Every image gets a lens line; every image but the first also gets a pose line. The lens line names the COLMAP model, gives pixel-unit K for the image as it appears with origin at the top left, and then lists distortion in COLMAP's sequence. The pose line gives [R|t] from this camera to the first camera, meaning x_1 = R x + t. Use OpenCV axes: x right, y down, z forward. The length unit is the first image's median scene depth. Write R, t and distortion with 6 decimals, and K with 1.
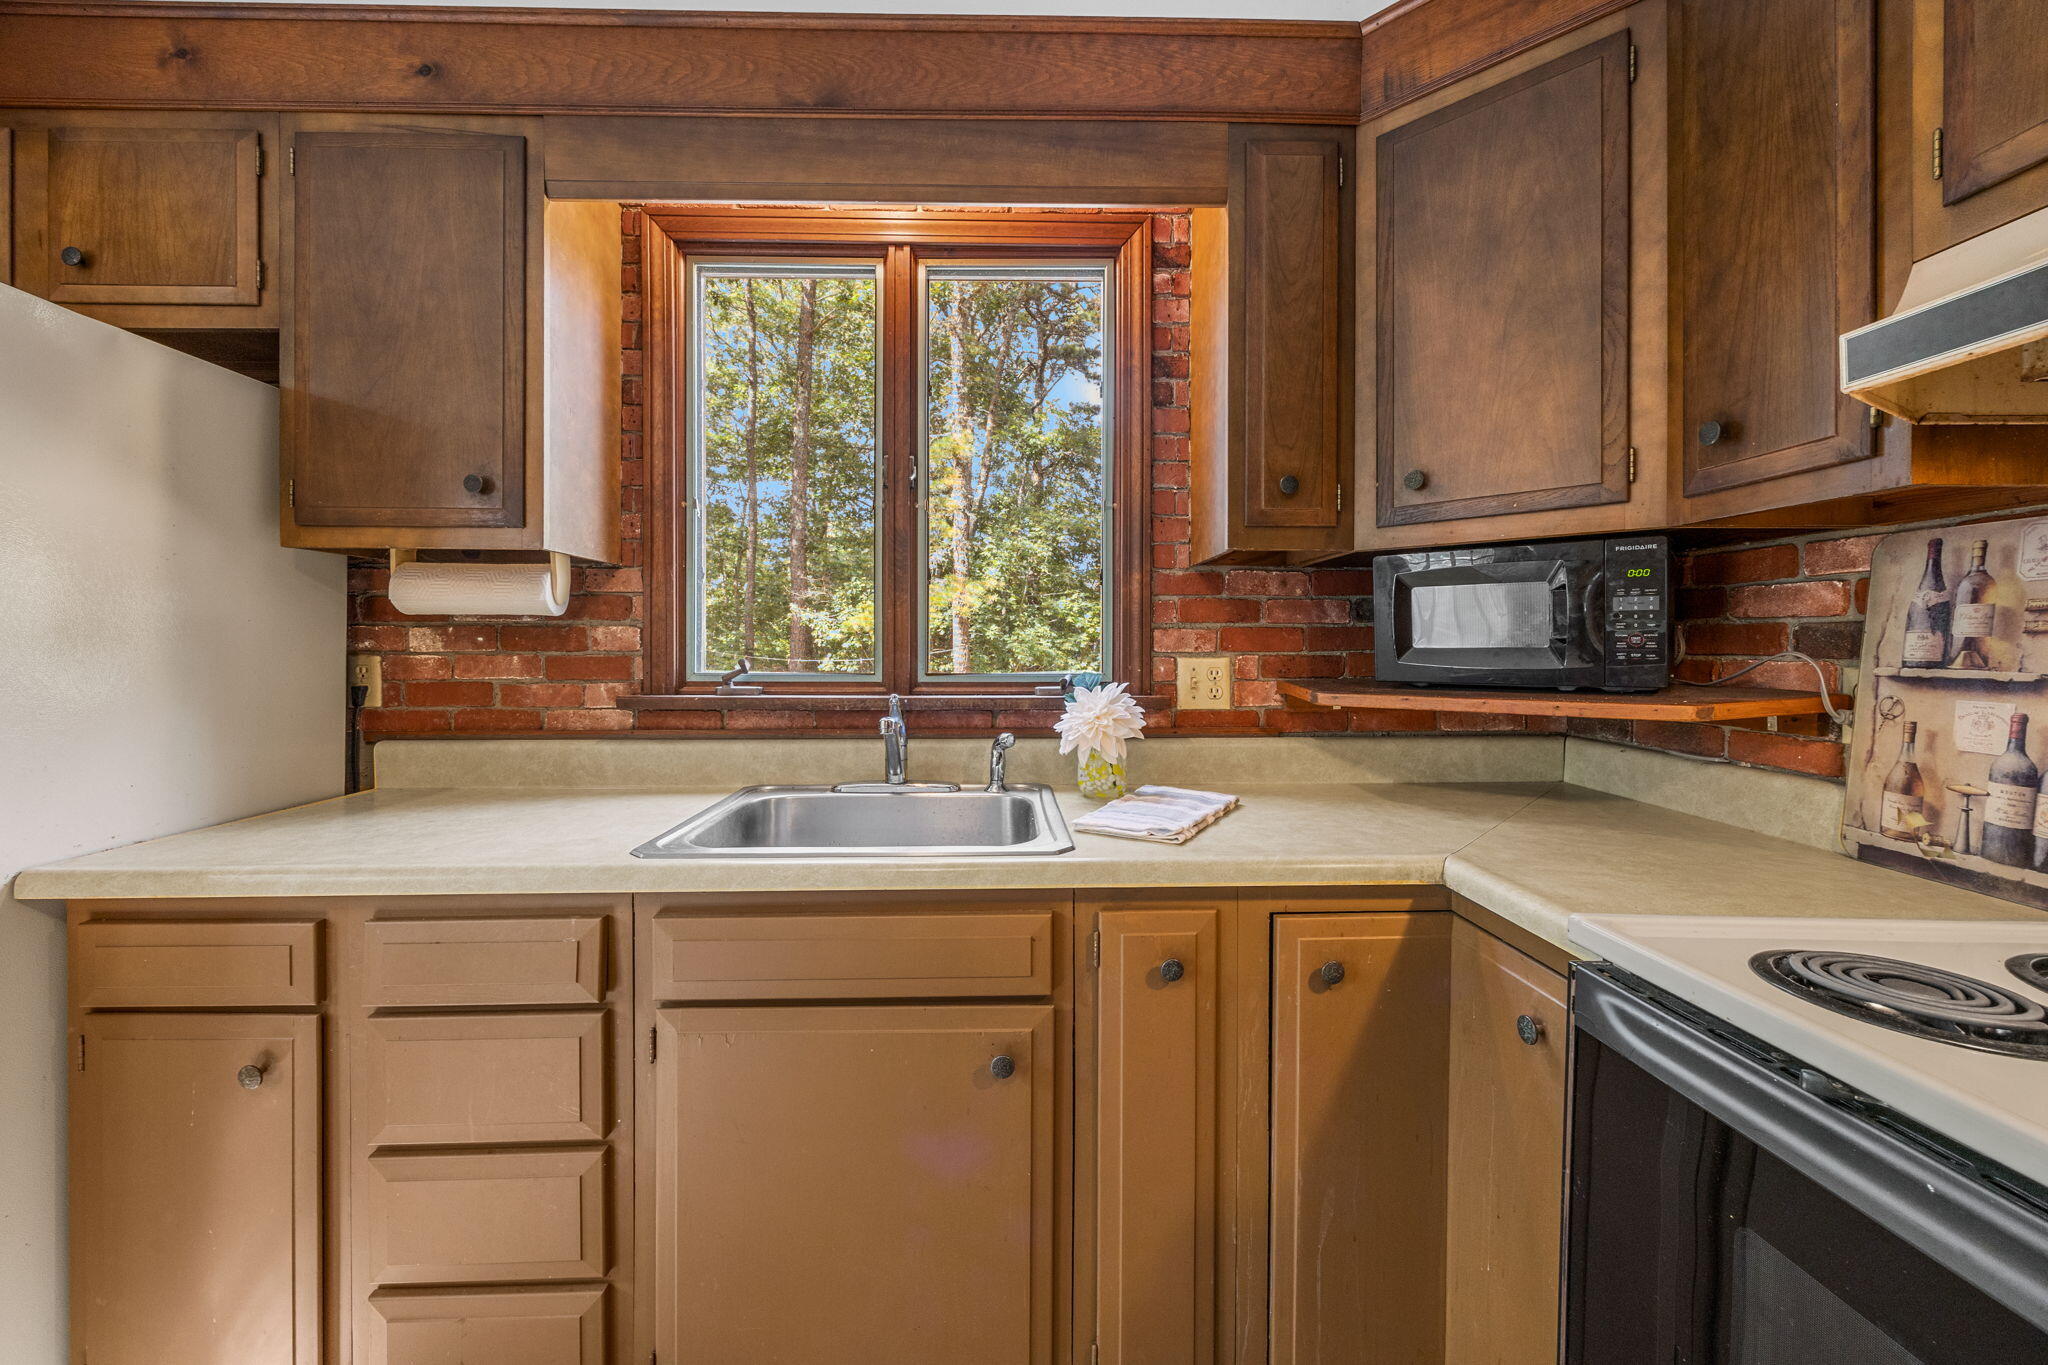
lens RADIAL K [[798.4, 0, 1019.3], [0, 798.4, 654.2], [0, 0, 1]] dist [0.000403, -0.000862]
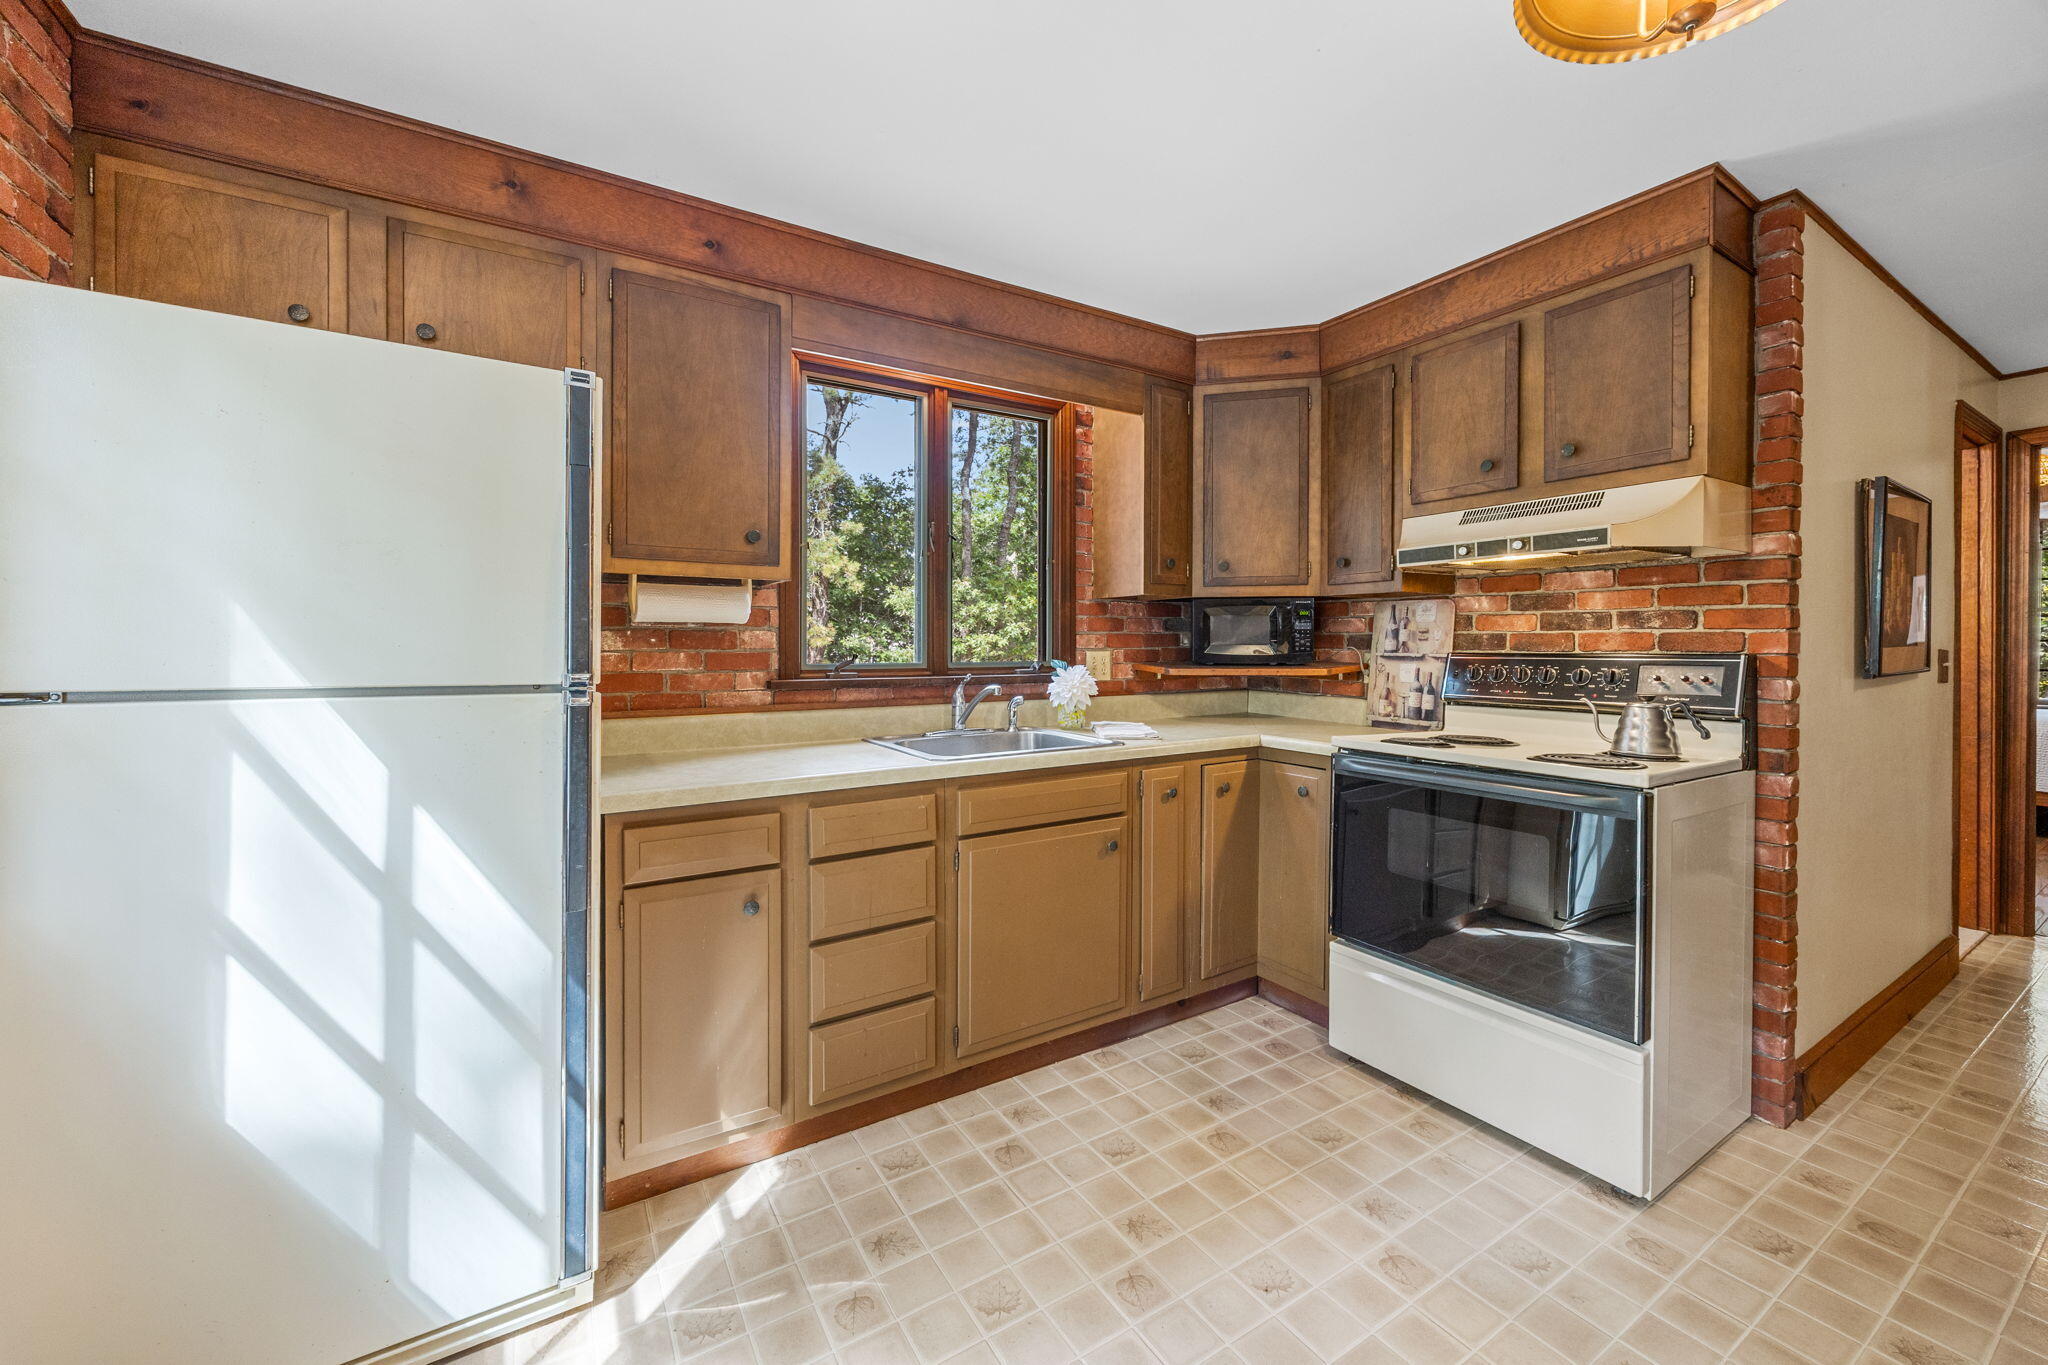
lens RADIAL K [[798.4, 0, 1023.9], [0, 798.4, 661.9], [0, 0, 1]] dist [0.000403, -0.000862]
pose [[0.861160, -0.012575, 0.508178, -1.007827], [0.005908, 0.999874, 0.014731, 0.001294], [-0.508299, -0.009683, 0.861126, -0.536972]]
